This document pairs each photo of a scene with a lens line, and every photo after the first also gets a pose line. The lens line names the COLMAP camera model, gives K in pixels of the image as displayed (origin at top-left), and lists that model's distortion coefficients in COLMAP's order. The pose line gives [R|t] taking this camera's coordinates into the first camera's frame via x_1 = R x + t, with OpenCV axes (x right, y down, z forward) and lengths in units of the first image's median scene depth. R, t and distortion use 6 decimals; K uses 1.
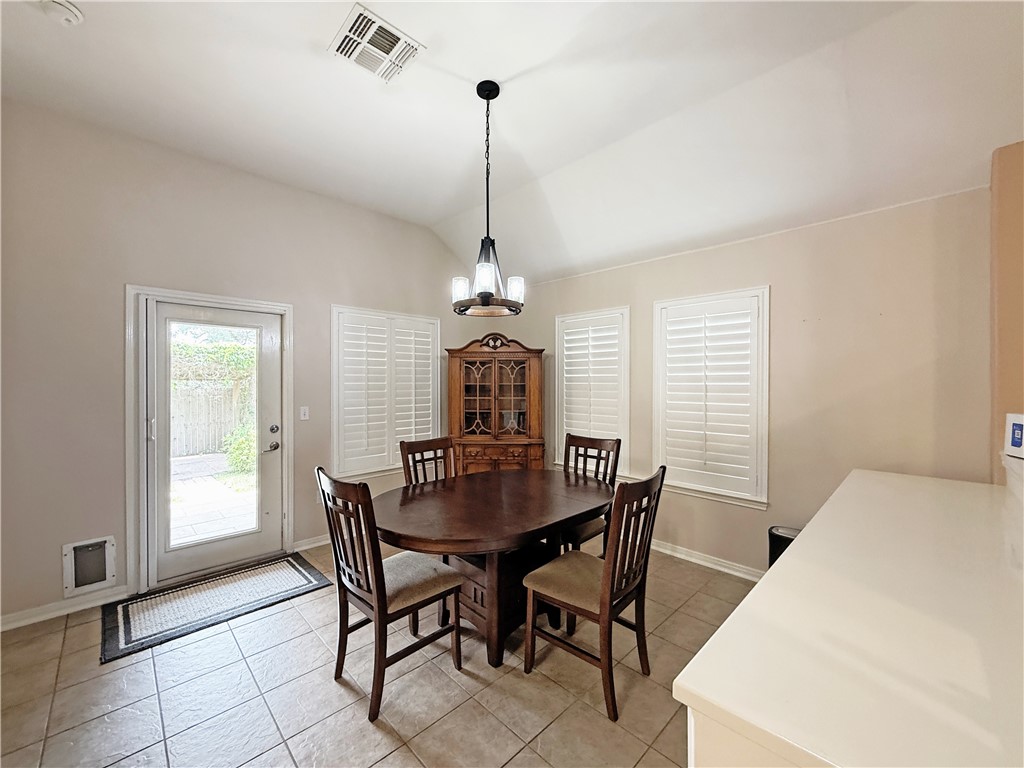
lens RADIAL K [[407.5, 0, 509.0], [0, 407.5, 388.9], [0, 0, 1]] dist [0.000990, -0.000492]
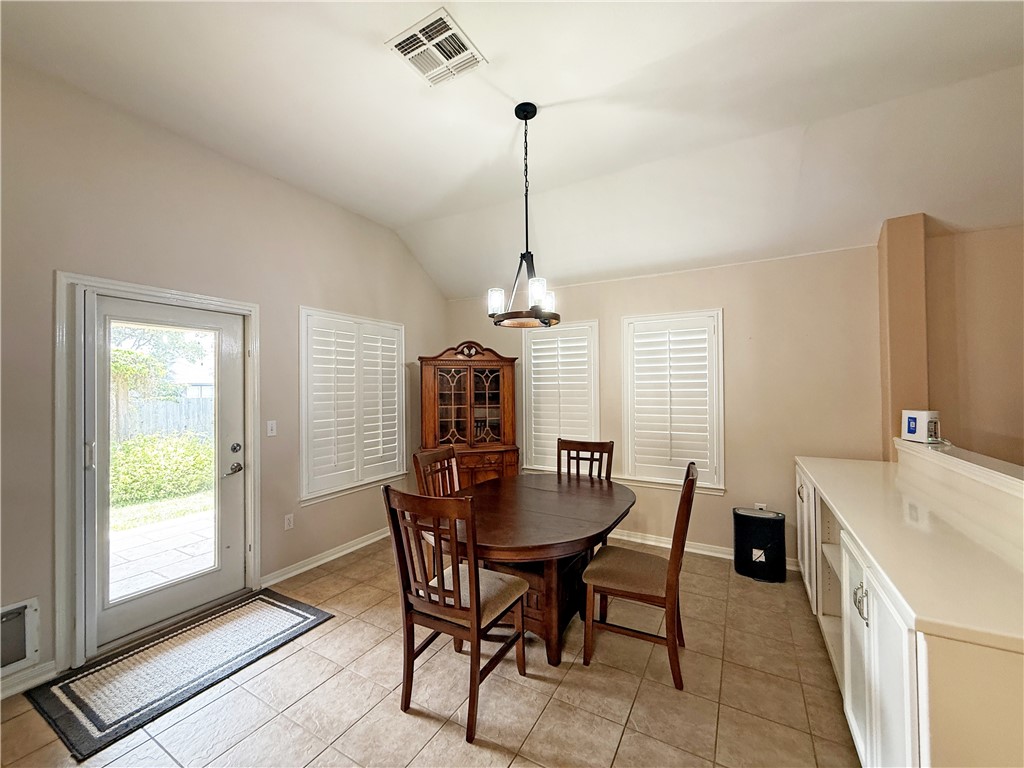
lens RADIAL K [[407.5, 0, 506.2], [0, 407.5, 389.2], [0, 0, 1]] dist [0.000990, -0.000492]
pose [[0.961875, -0.009992, 0.273306, -0.283235], [0.013775, 0.999834, -0.011927, -0.008003], [-0.273141, 0.015237, 0.961853, 0.016044]]
